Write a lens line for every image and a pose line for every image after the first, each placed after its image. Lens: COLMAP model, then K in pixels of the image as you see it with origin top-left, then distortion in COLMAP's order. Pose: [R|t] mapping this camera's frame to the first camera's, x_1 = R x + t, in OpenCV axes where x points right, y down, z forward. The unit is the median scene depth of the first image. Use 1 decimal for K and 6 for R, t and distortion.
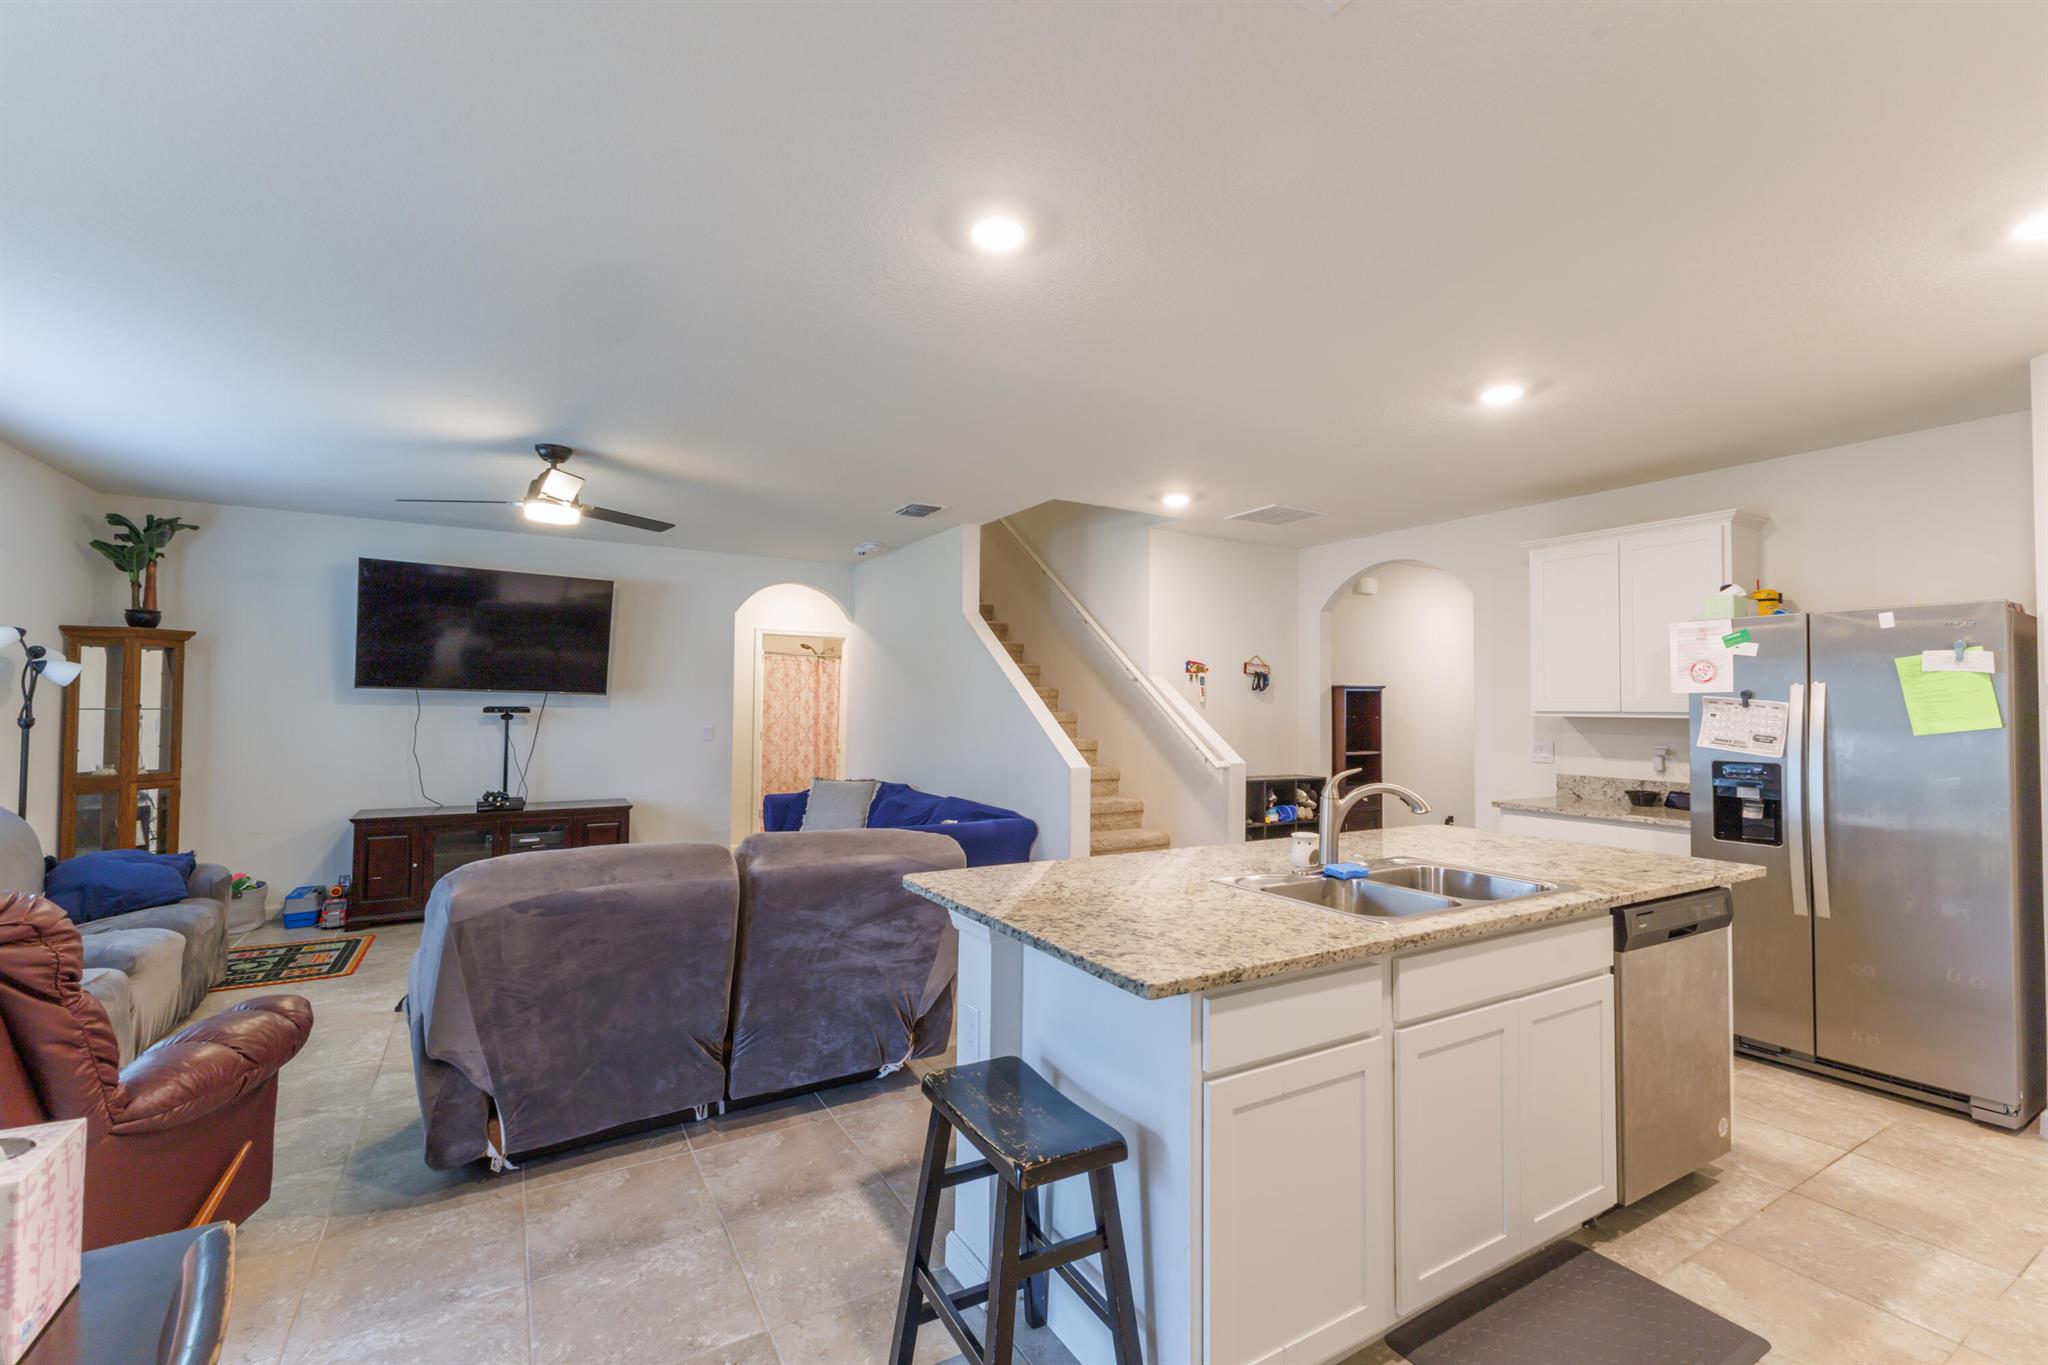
lens RADIAL K [[880.6, 0, 1023.7], [0, 880.6, 682.5], [0, 0, 1]] dist [0.012810, -0.002963]
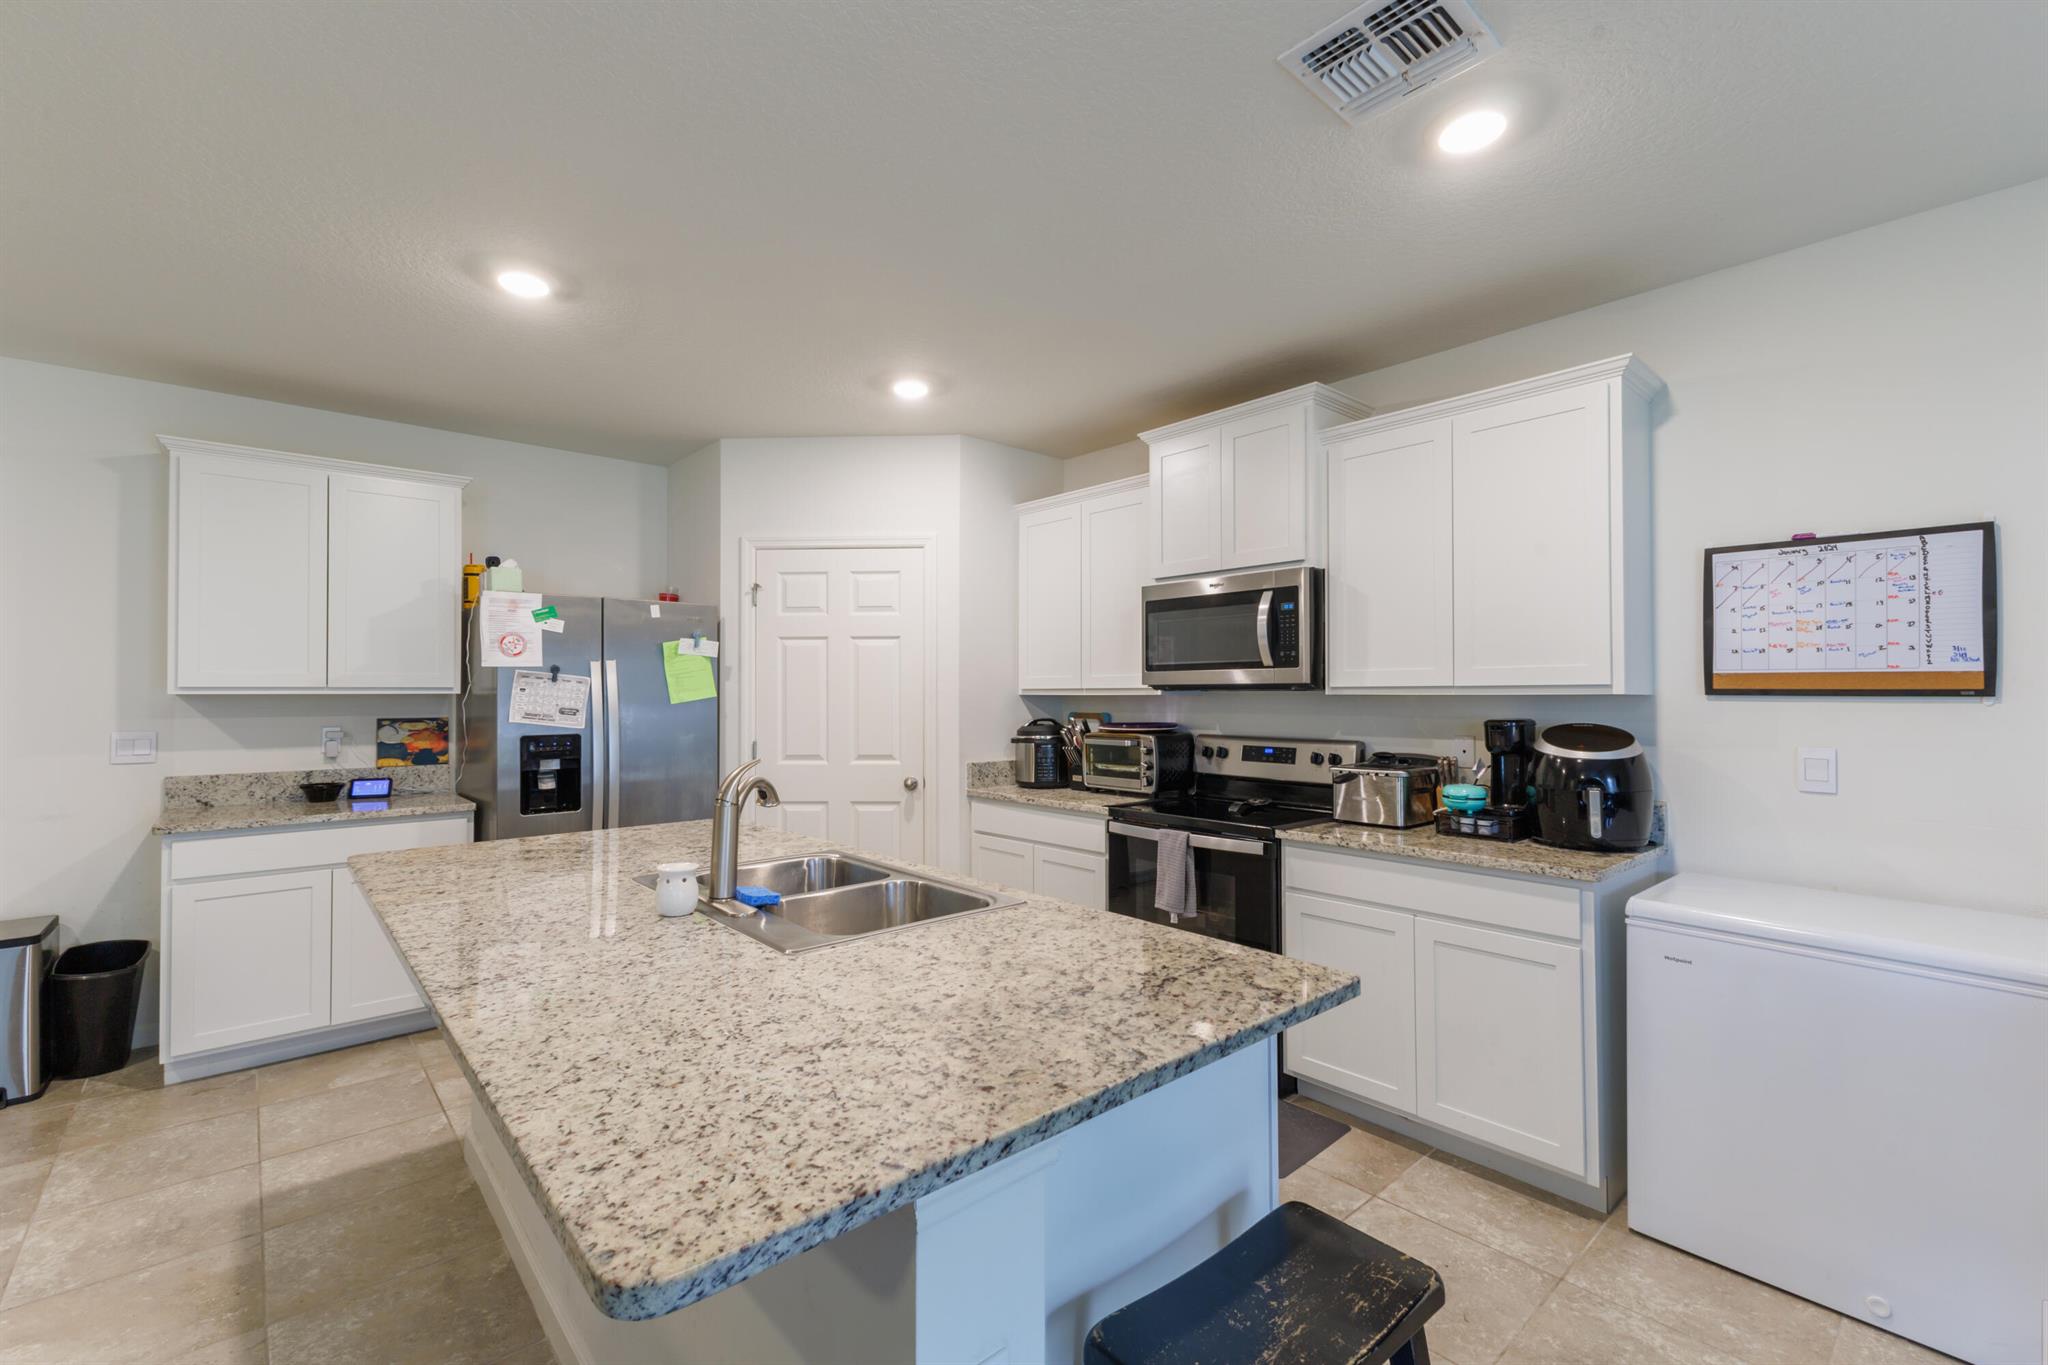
lens RADIAL K [[880.6, 0, 1027.5], [0, 880.6, 682.0], [0, 0, 1]] dist [0.012810, -0.002963]
pose [[-0.187431, 0.002928, 0.982273, -0.231755], [-0.026727, 0.999610, -0.008080, 0.016986], [-0.981914, -0.027768, -0.187279, 0.504116]]
